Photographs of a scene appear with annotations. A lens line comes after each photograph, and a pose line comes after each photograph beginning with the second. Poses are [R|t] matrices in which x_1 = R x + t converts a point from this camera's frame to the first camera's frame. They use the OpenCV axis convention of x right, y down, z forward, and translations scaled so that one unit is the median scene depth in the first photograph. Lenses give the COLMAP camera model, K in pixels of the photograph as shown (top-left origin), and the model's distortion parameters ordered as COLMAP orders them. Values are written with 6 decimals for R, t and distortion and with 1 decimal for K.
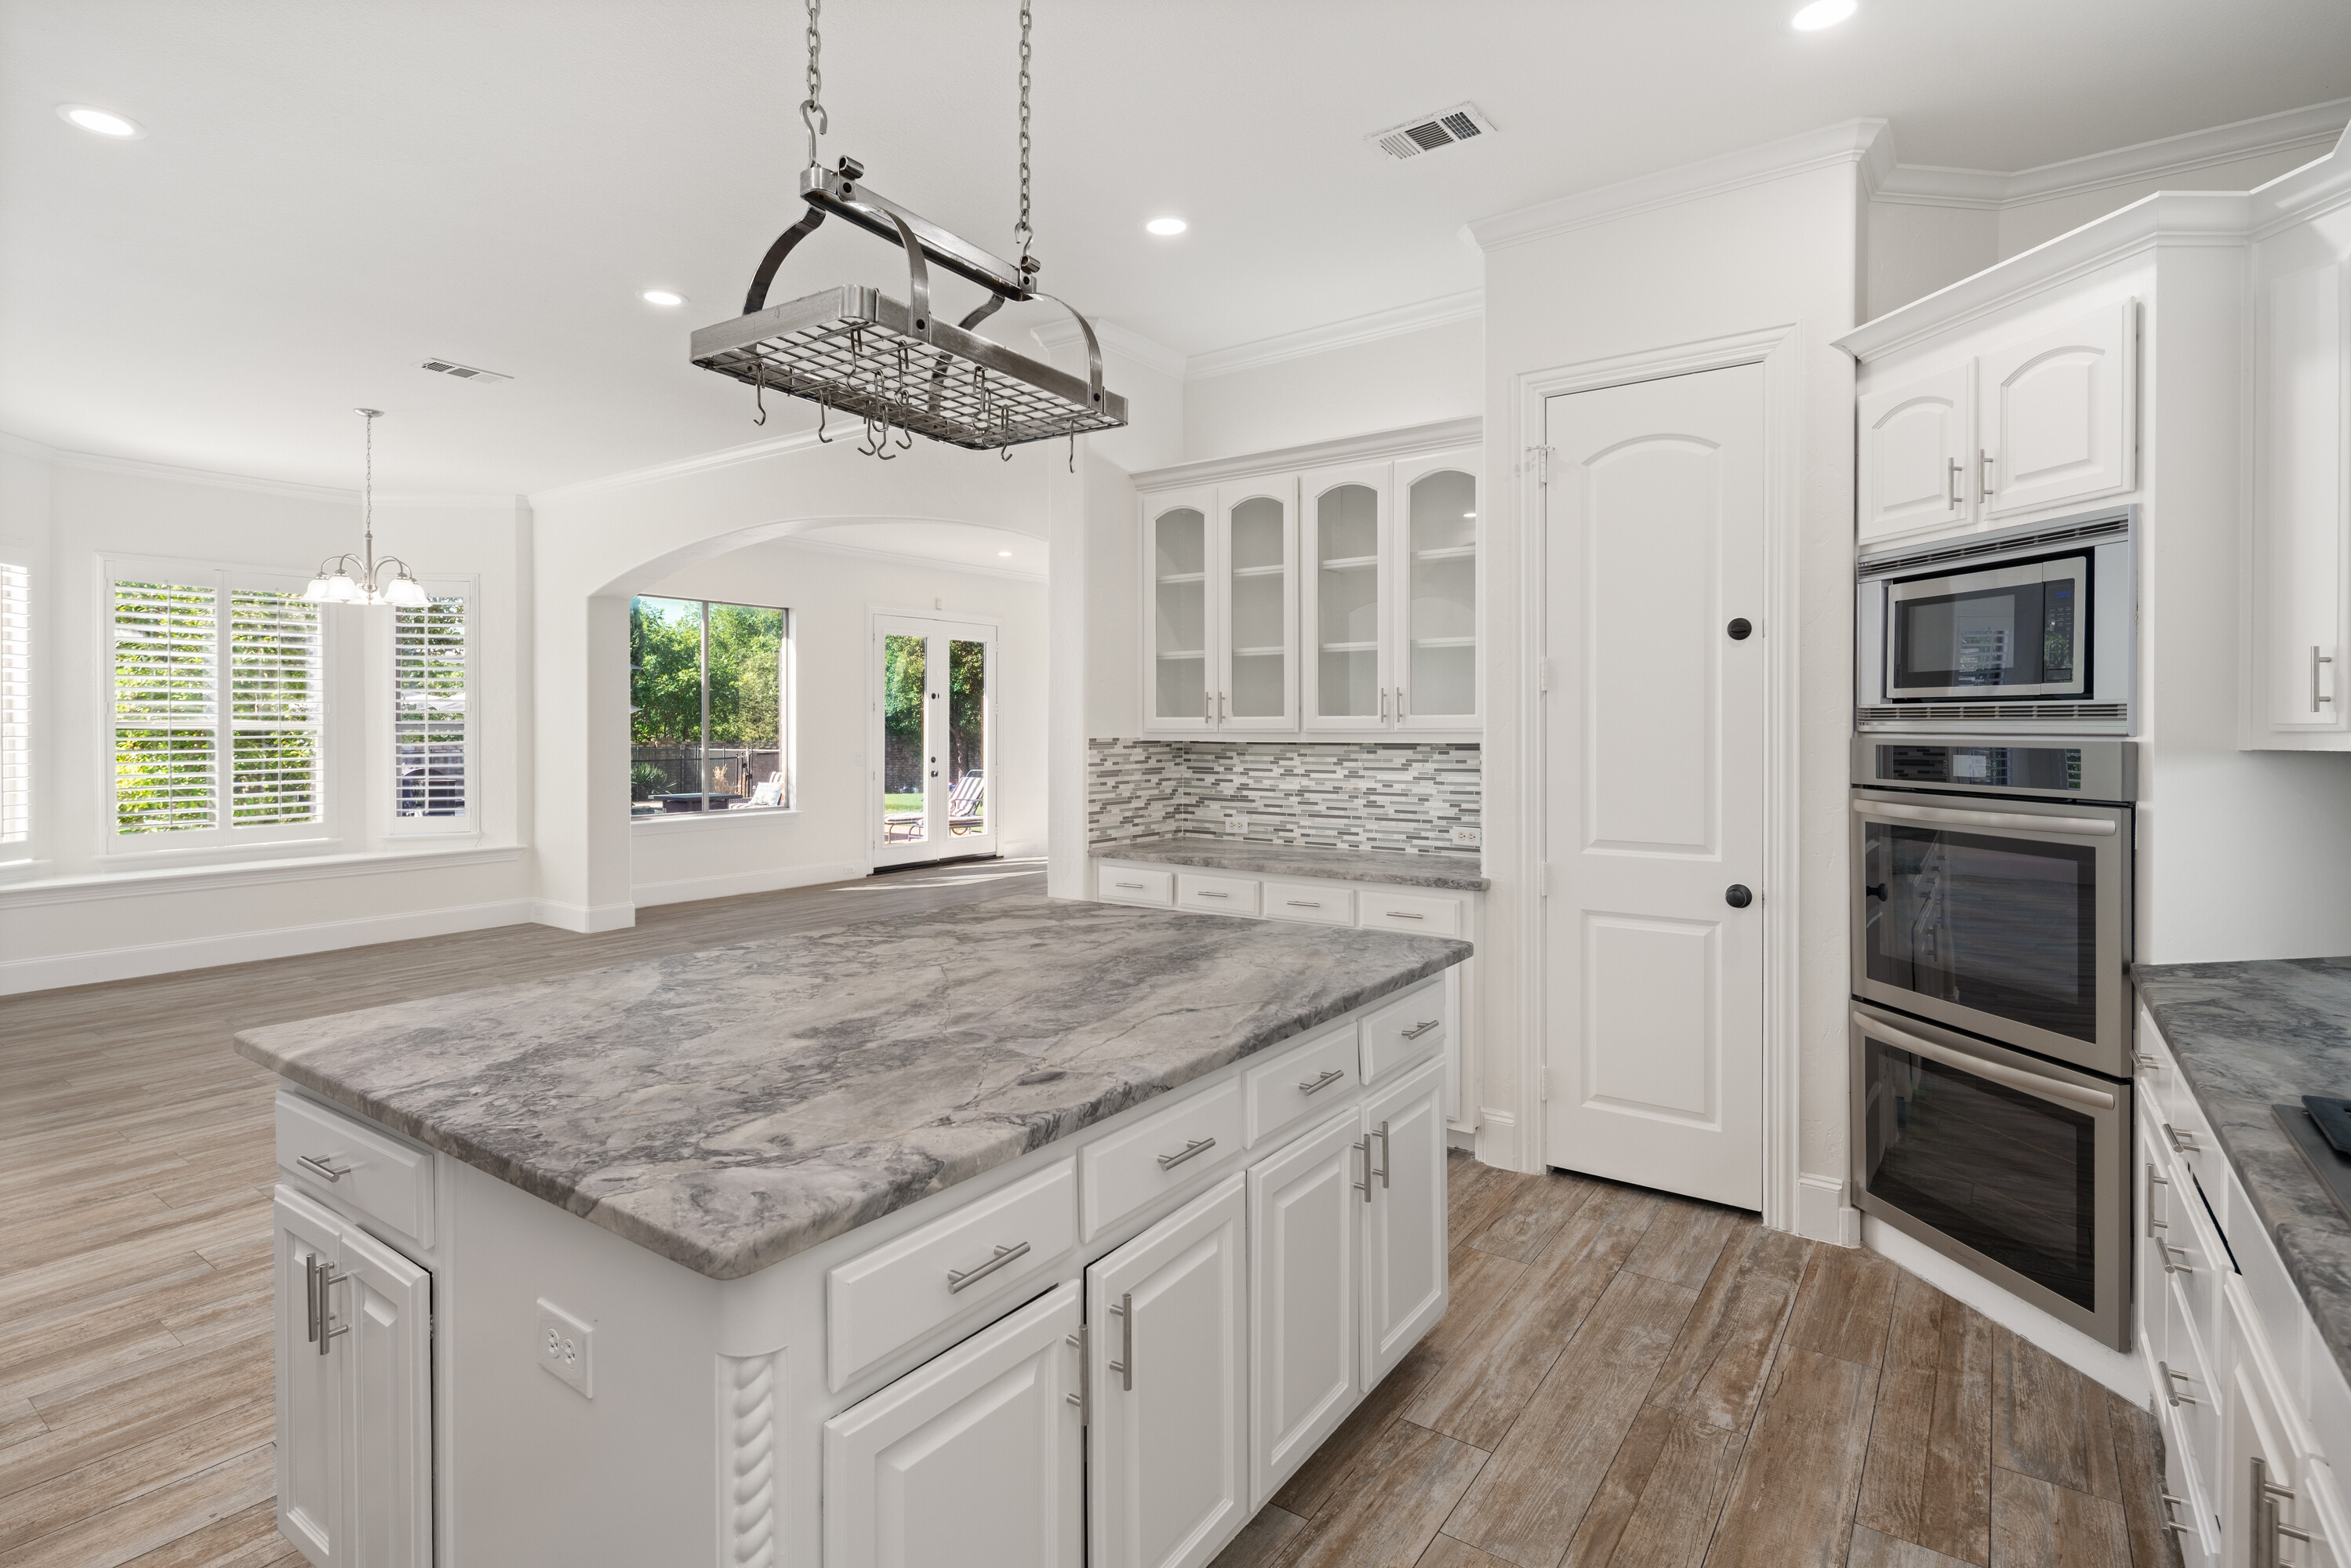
lens RADIAL K [[1149.0, 0, 1177.2], [0, 1149.0, 735.1], [0, 0, 1]] dist [0.000009, 0.000639]
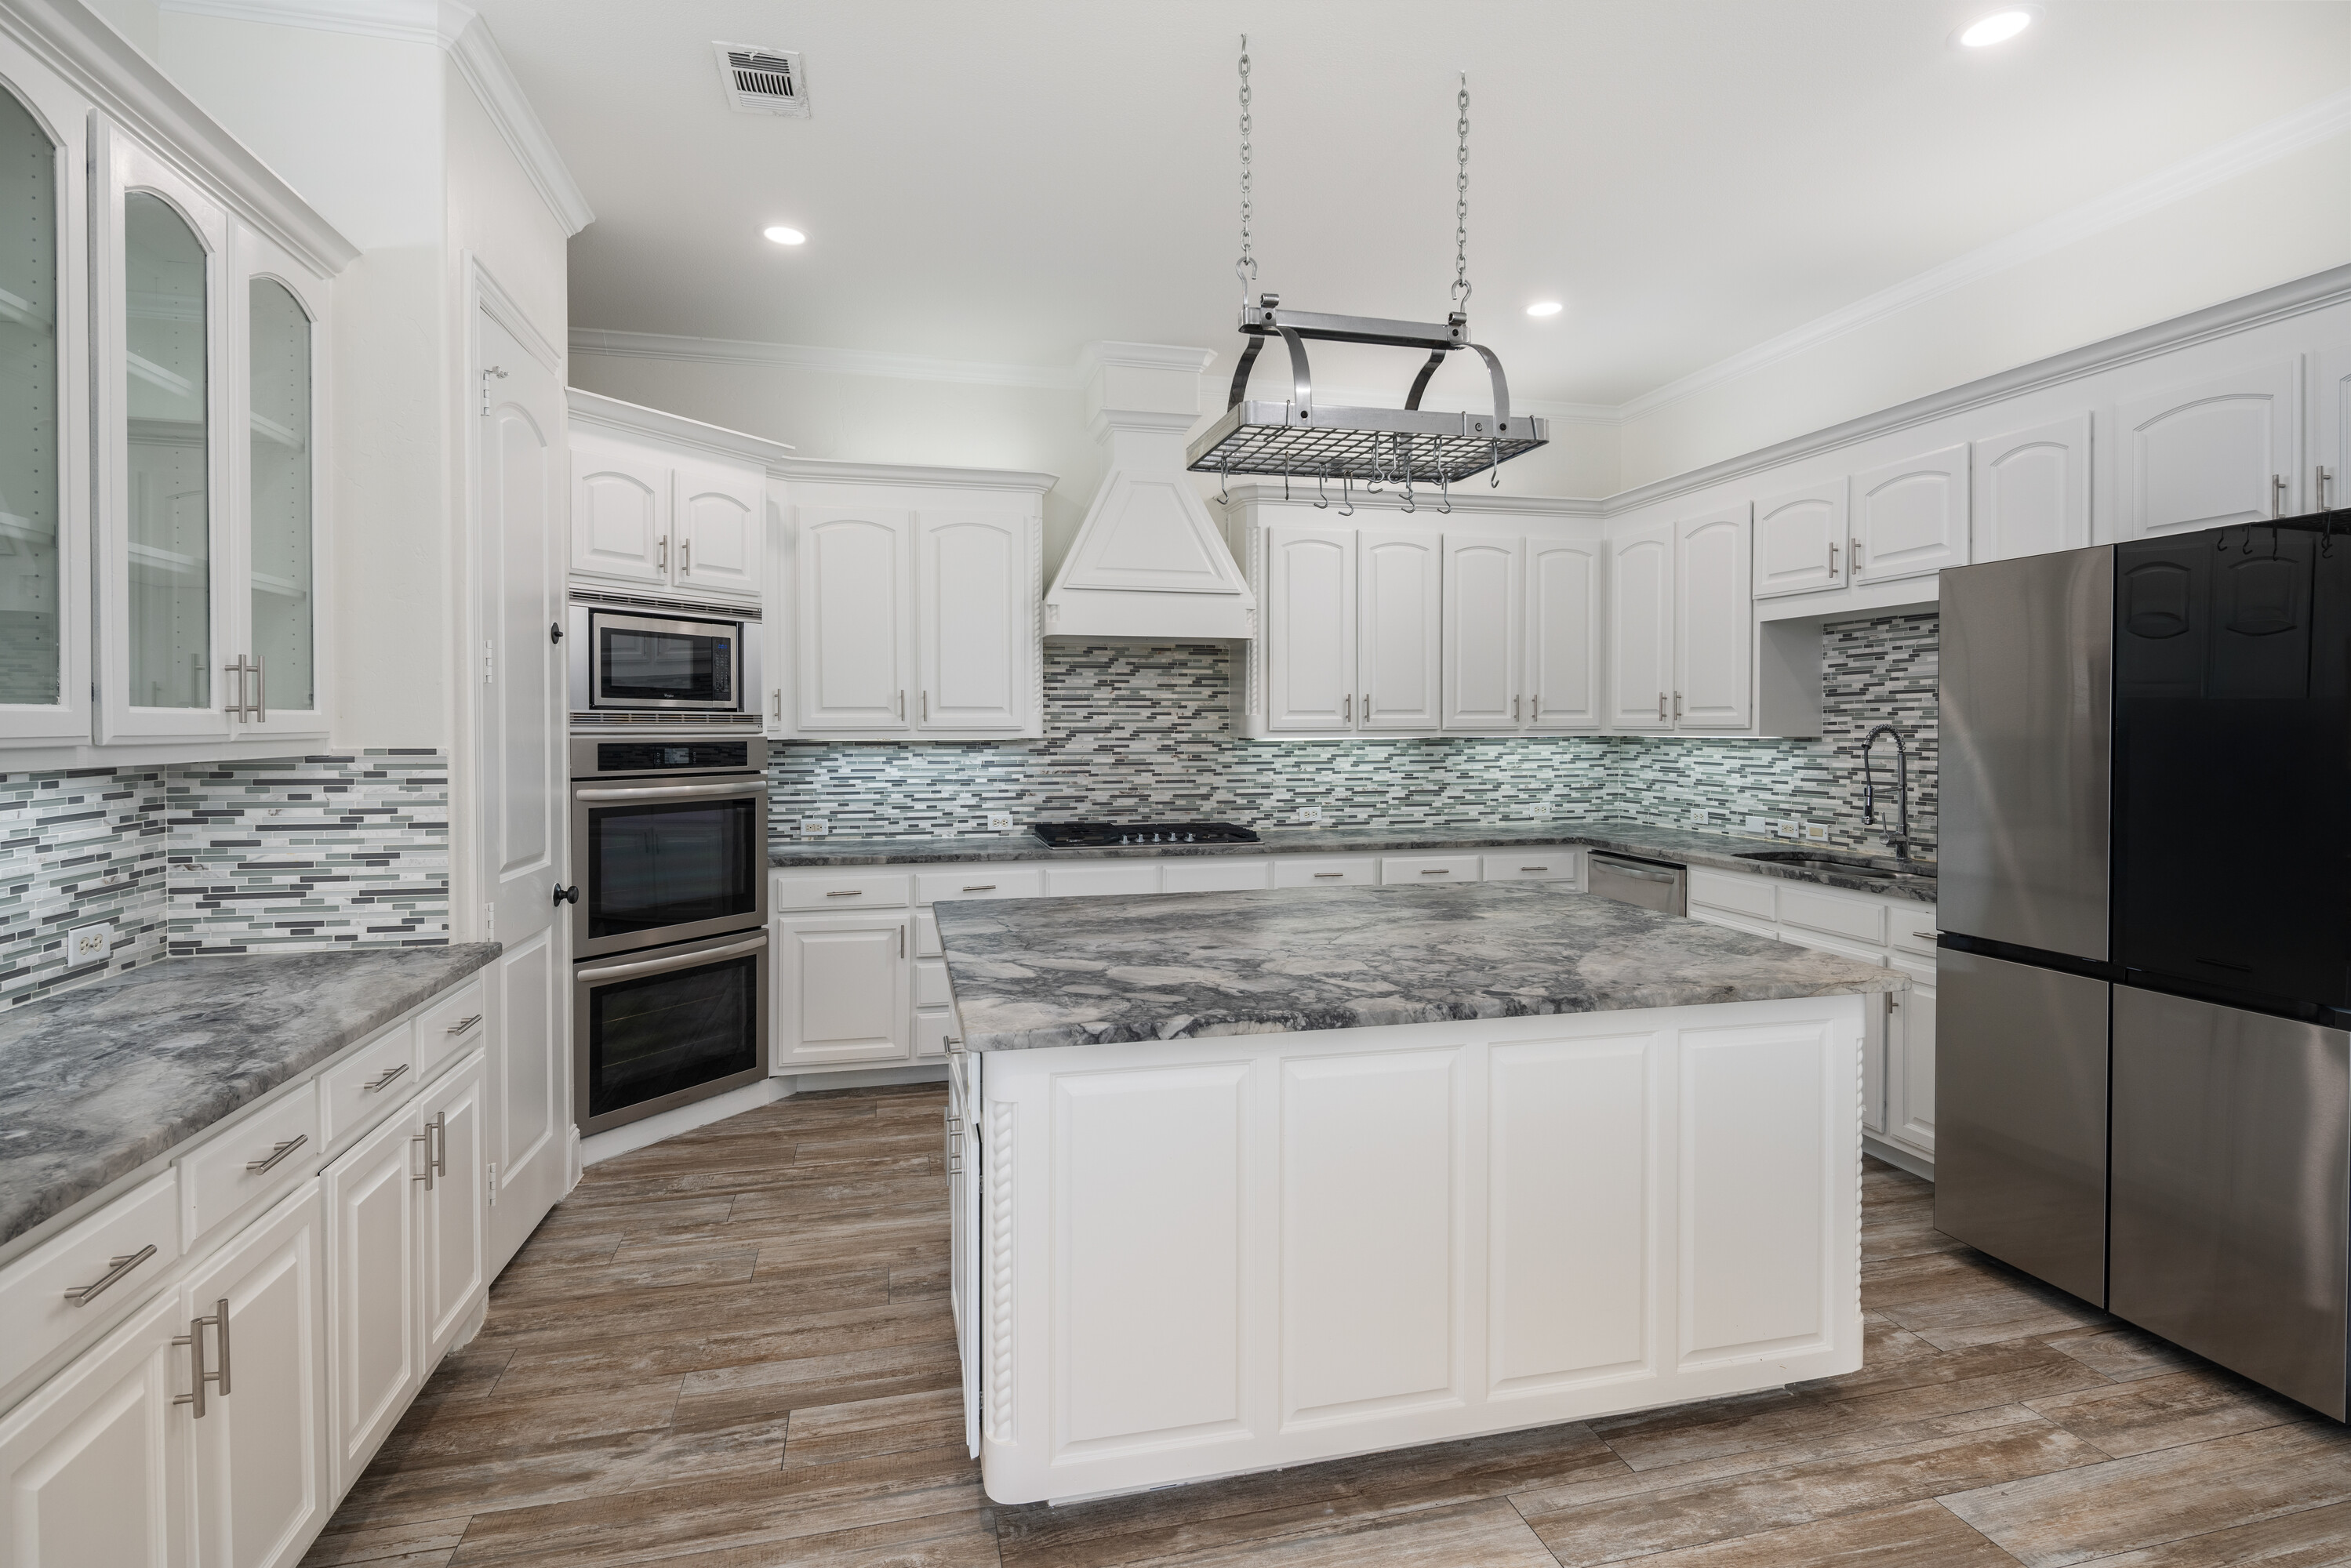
lens RADIAL K [[1149.0, 0, 1167.4], [0, 1149.0, 736.0], [0, 0, 1]] dist [0.000009, 0.000639]
pose [[-0.762893, -0.001622, 0.646523, -0.320101], [0.009489, 0.999861, 0.013707, -0.005193], [-0.646455, 0.016592, -0.762771, 0.772689]]
